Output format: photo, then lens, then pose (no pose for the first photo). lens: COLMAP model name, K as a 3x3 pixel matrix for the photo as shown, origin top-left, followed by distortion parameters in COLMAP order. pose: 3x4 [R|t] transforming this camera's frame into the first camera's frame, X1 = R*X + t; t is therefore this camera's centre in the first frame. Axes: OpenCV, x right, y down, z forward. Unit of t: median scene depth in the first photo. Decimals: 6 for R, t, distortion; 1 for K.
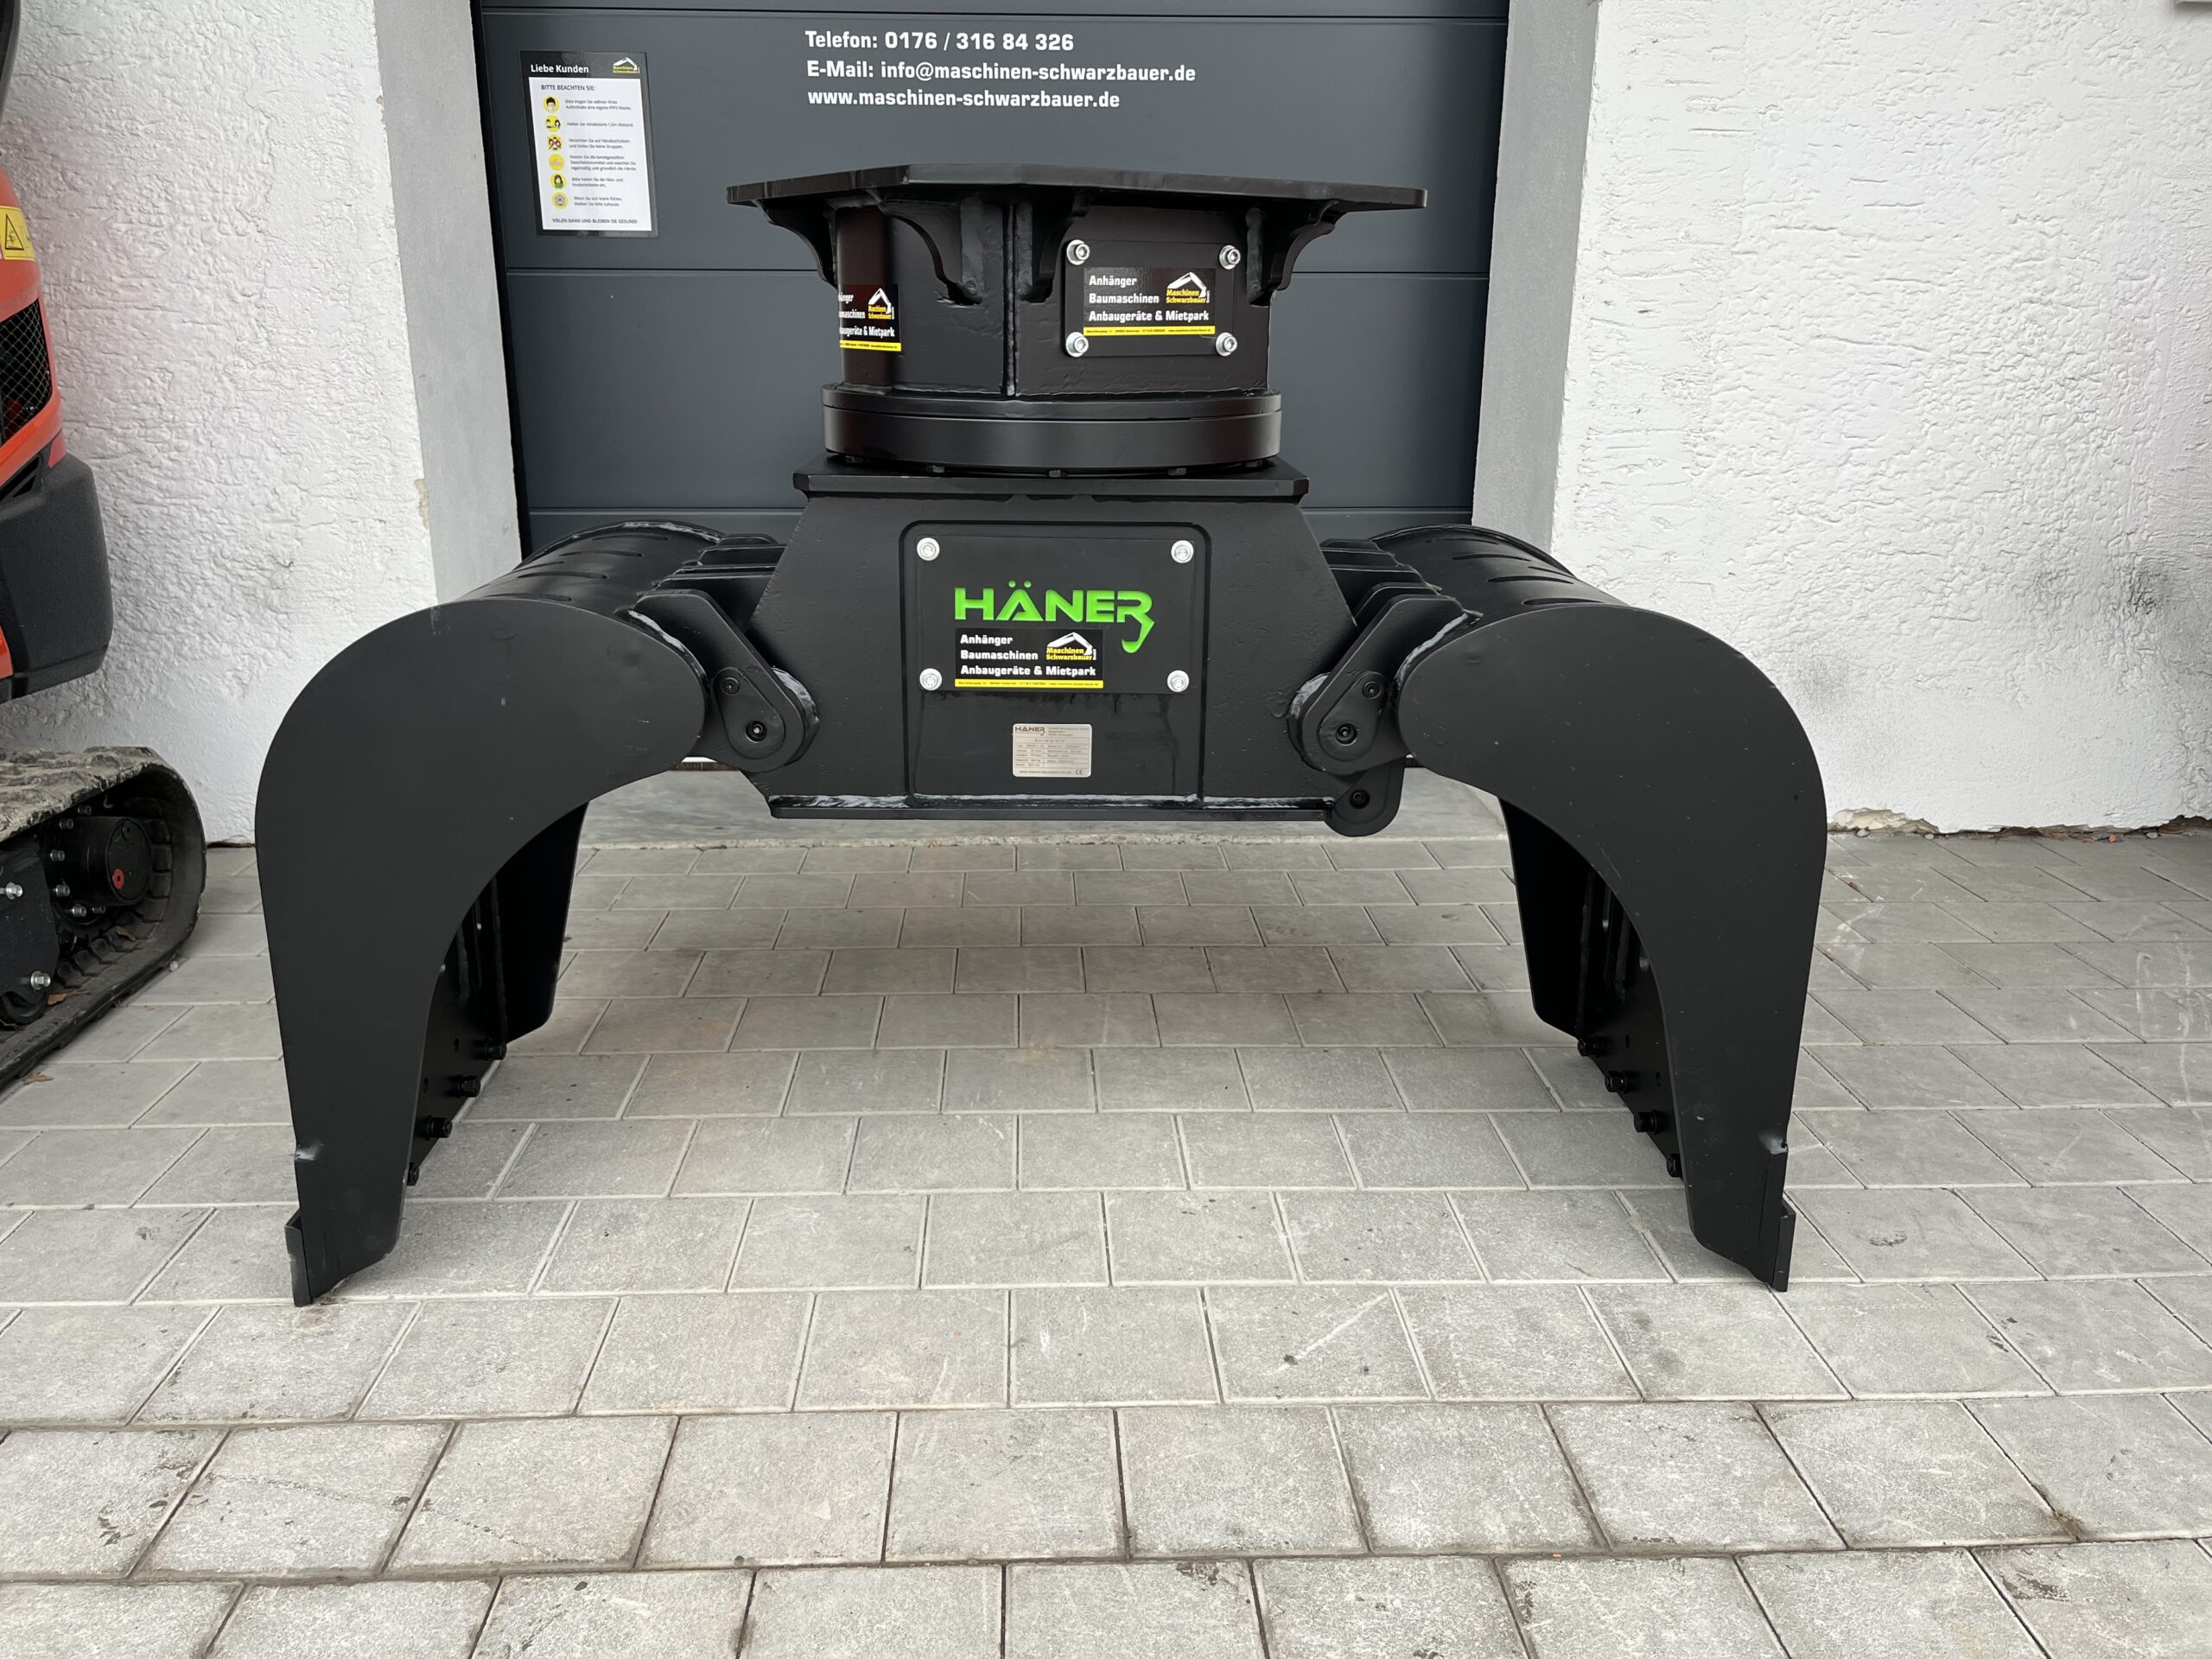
lens RADIAL K [[1687.8, 0, 1094.9], [0, 1687.8, 856.6], [0, 0, 1]] dist [0.055393, -0.082313]
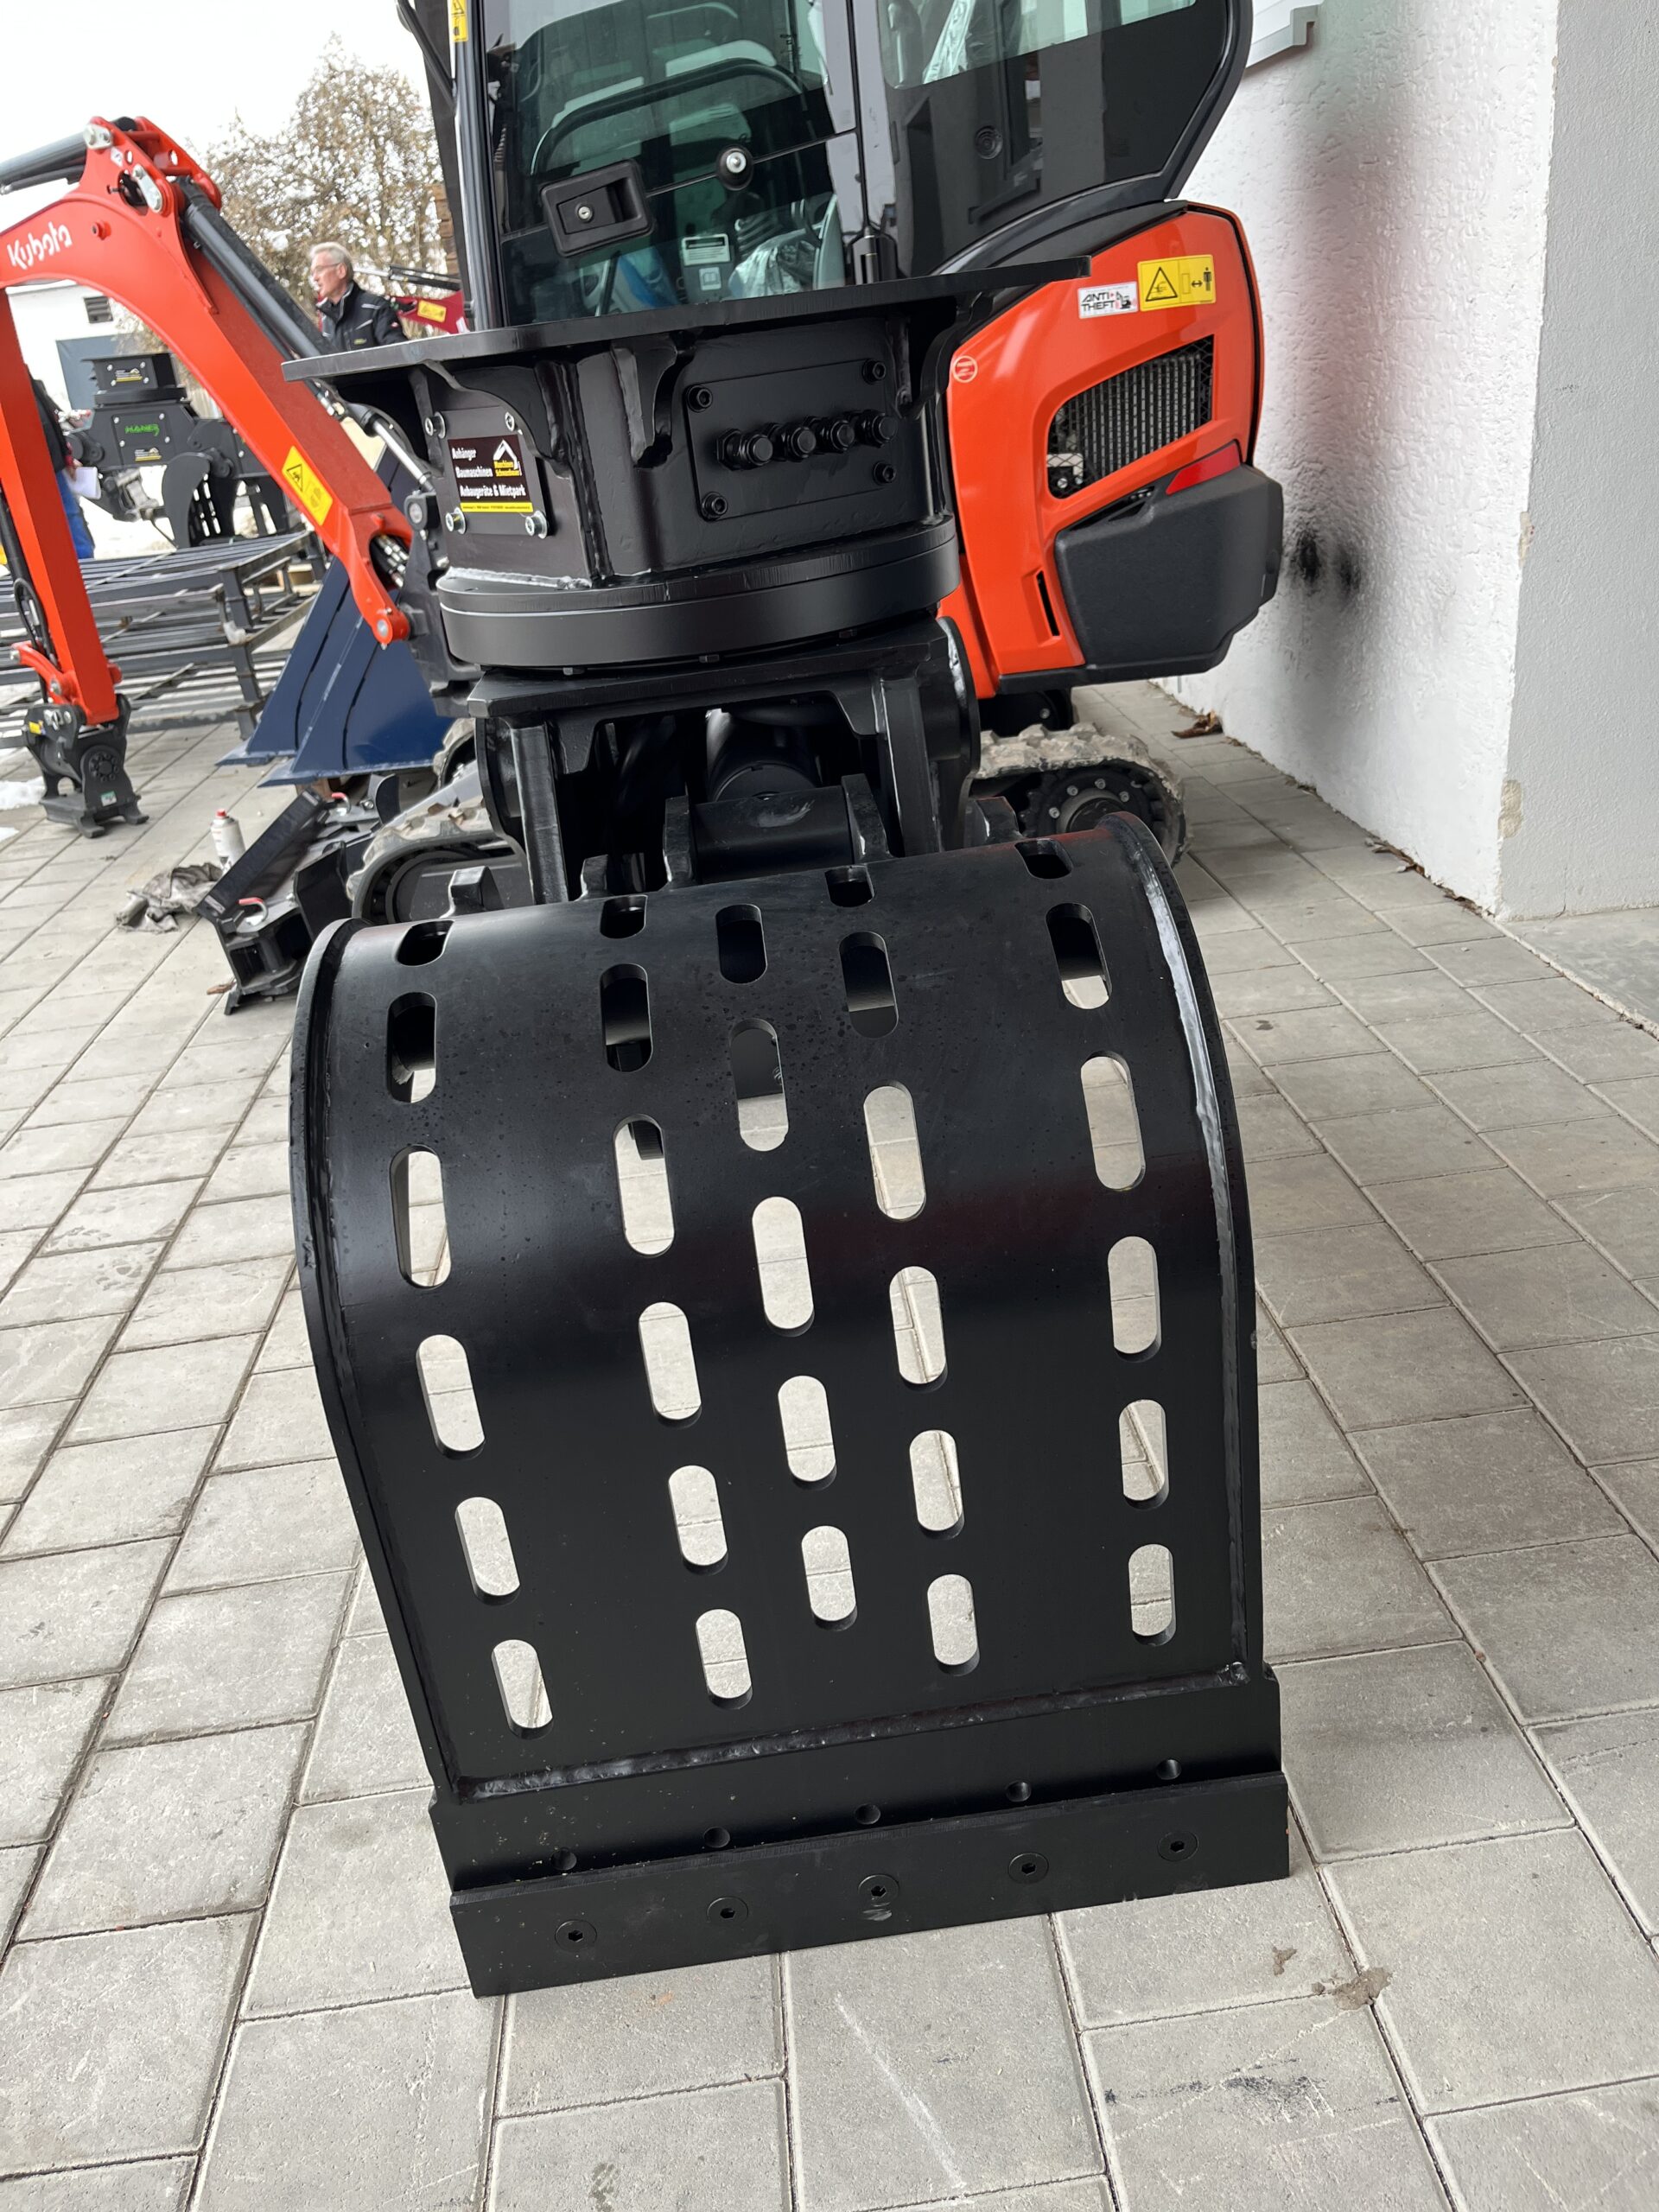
lens RADIAL K [[1687.8, 0, 830.6], [0, 1687.8, 1117.7], [0, 0, 1]] dist [0.055393, -0.082313]
pose [[0.027101, 0.407471, -0.912816, 0.545909], [-0.194010, 0.897932, 0.395067, -0.223279], [0.980625, 0.166388, 0.103389, 0.617180]]
